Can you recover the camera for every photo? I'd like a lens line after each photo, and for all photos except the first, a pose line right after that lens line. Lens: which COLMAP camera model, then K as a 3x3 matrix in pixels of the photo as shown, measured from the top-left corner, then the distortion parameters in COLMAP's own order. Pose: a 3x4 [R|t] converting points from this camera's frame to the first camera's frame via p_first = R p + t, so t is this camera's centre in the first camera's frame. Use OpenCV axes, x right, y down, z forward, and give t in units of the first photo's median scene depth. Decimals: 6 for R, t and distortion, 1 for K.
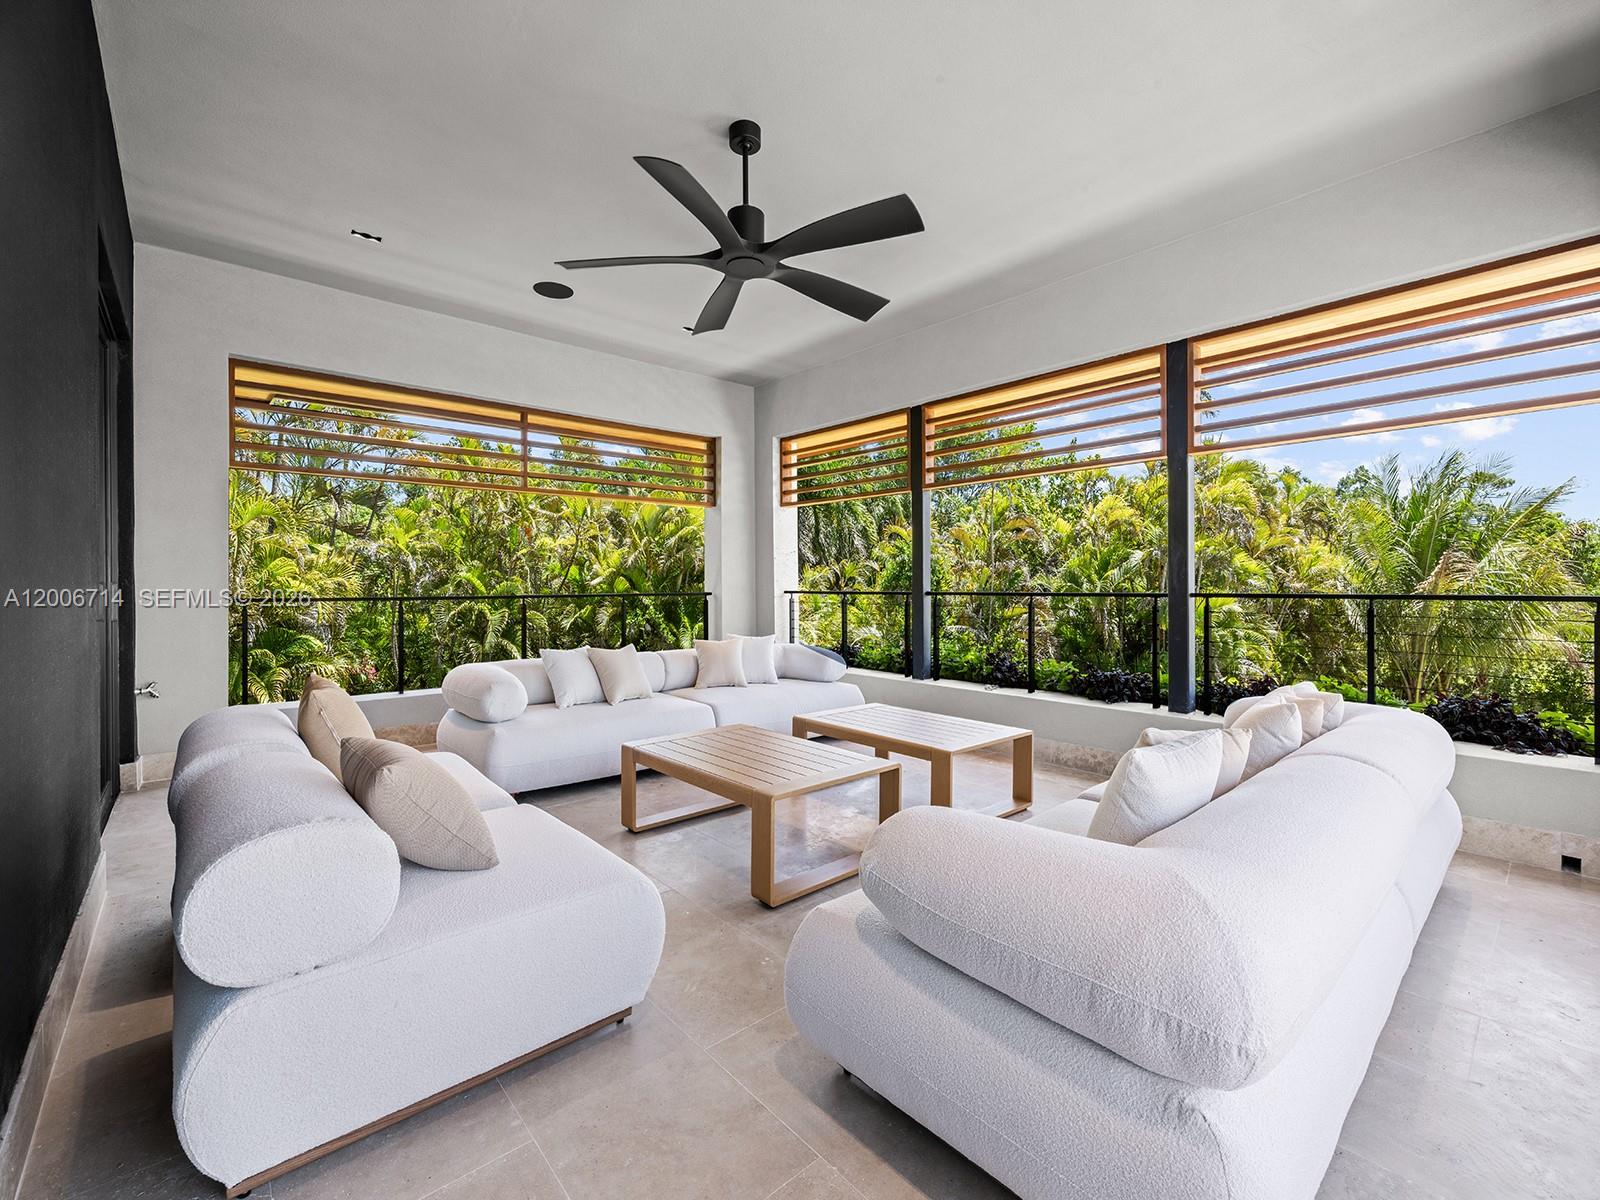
lens RADIAL K [[686.2, 0, 829.4], [0, 686.2, 596.8], [0, 0, 1]] dist [0.000026, 0.000004]
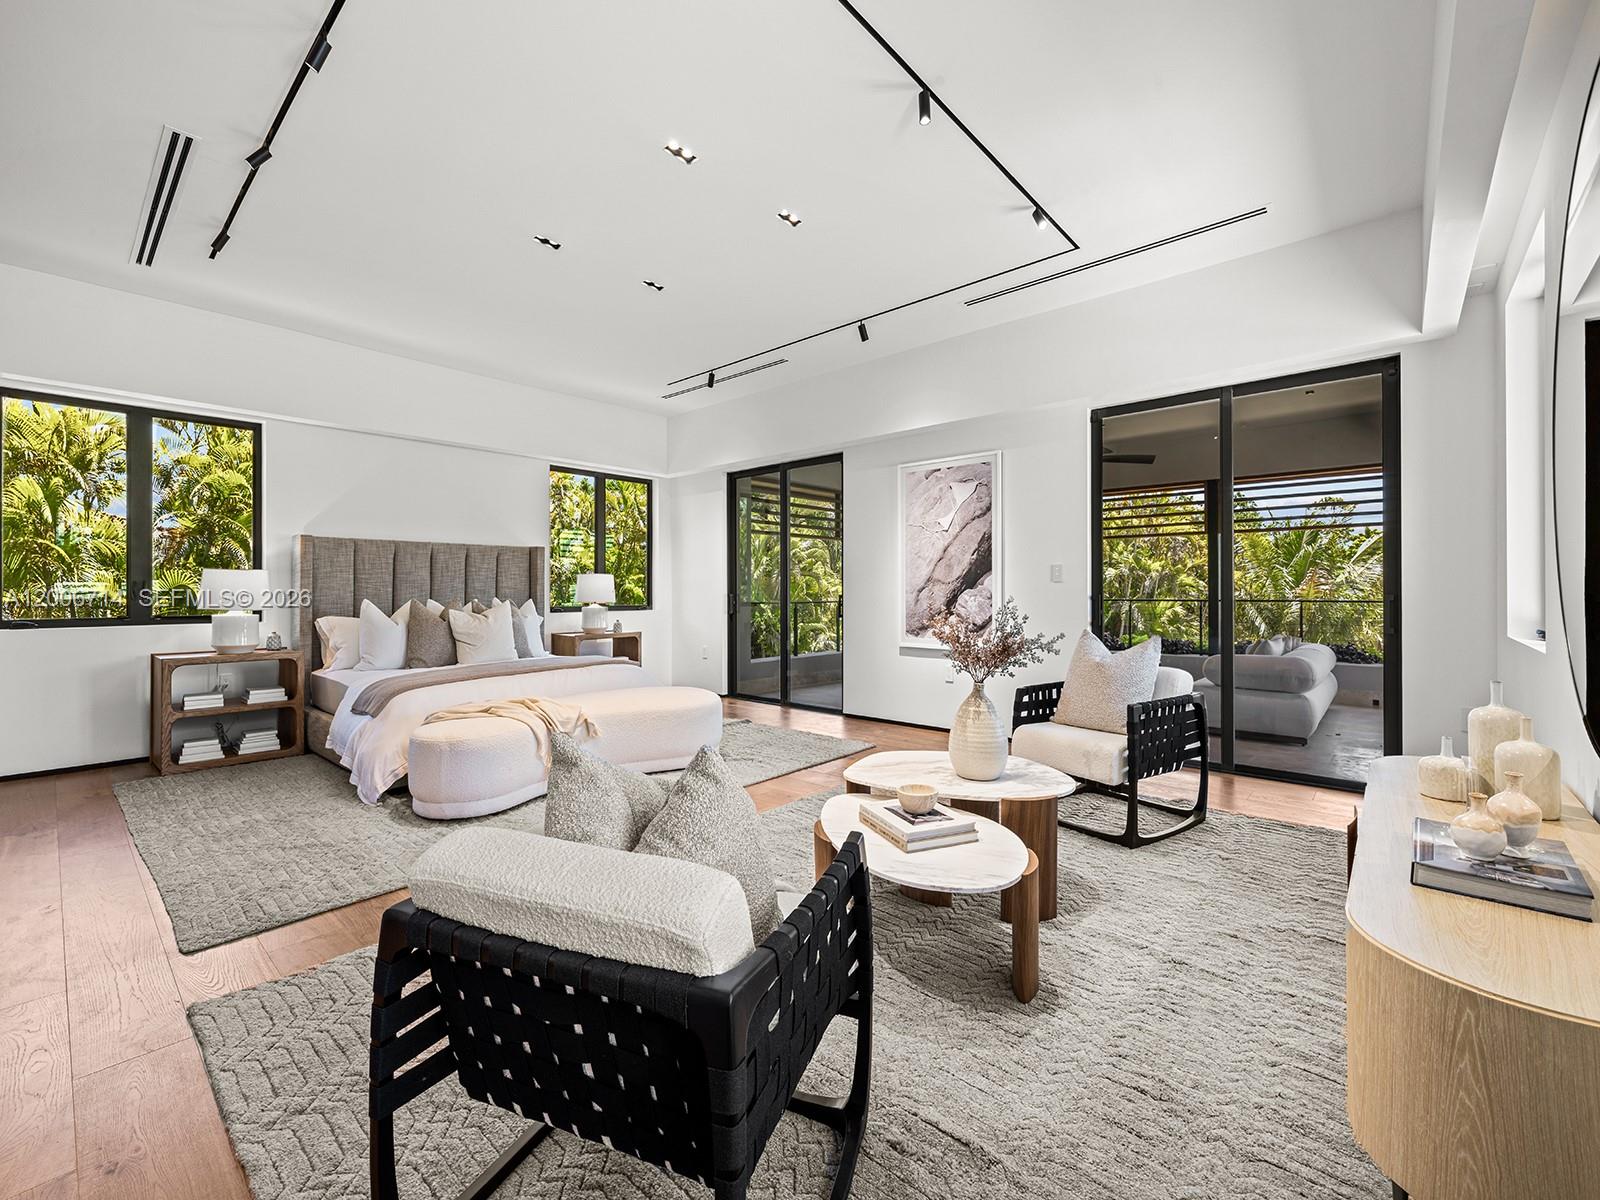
lens RADIAL K [[672.8, 0, 800.0], [0, 672.8, 600.0], [0, 0, 1]] dist [0.000112, 0.000006]
pose [[0.995259, -0.007336, 0.096988, -0.721008], [0.007738, 0.999963, -0.003766, -0.002989], [-0.096957, 0.004499, 0.995278, -0.718364]]
